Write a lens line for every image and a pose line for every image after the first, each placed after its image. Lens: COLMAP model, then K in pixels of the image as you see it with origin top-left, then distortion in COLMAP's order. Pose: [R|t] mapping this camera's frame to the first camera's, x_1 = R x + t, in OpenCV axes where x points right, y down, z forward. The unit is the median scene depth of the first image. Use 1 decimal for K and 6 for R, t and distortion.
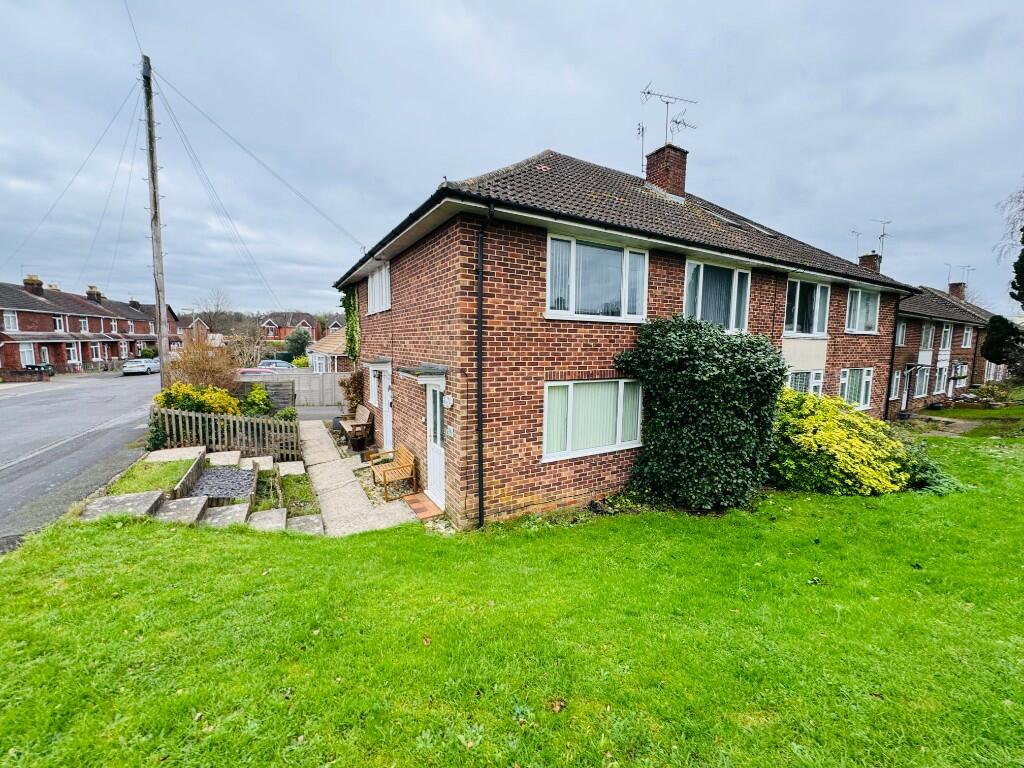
lens RADIAL K [[407.8, 0, 510.9], [0, 407.8, 385.1], [0, 0, 1]] dist [-0.002784, 0.000302]
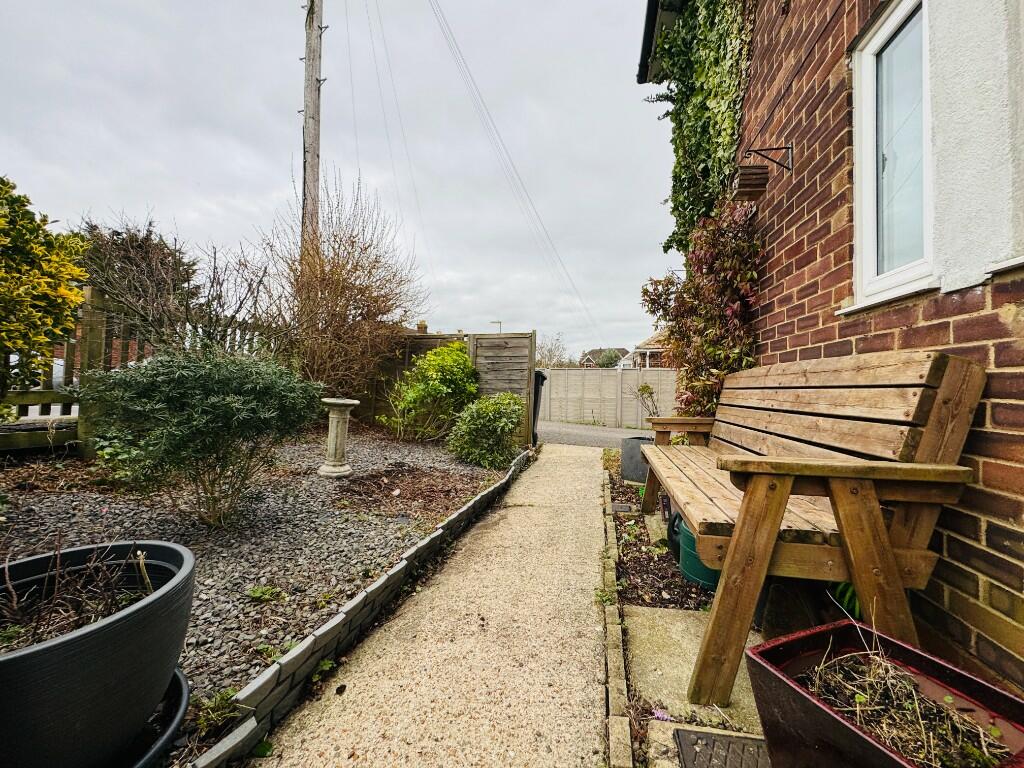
lens RADIAL K [[407.8, 0, 510.9], [0, 407.8, 385.1], [0, 0, 1]] dist [-0.002784, 0.000302]
pose [[0.743182, -0.012480, -0.668973, -0.315311], [-0.060603, 0.994461, -0.085878, 0.077762], [0.666339, 0.104365, 0.738309, 0.763538]]
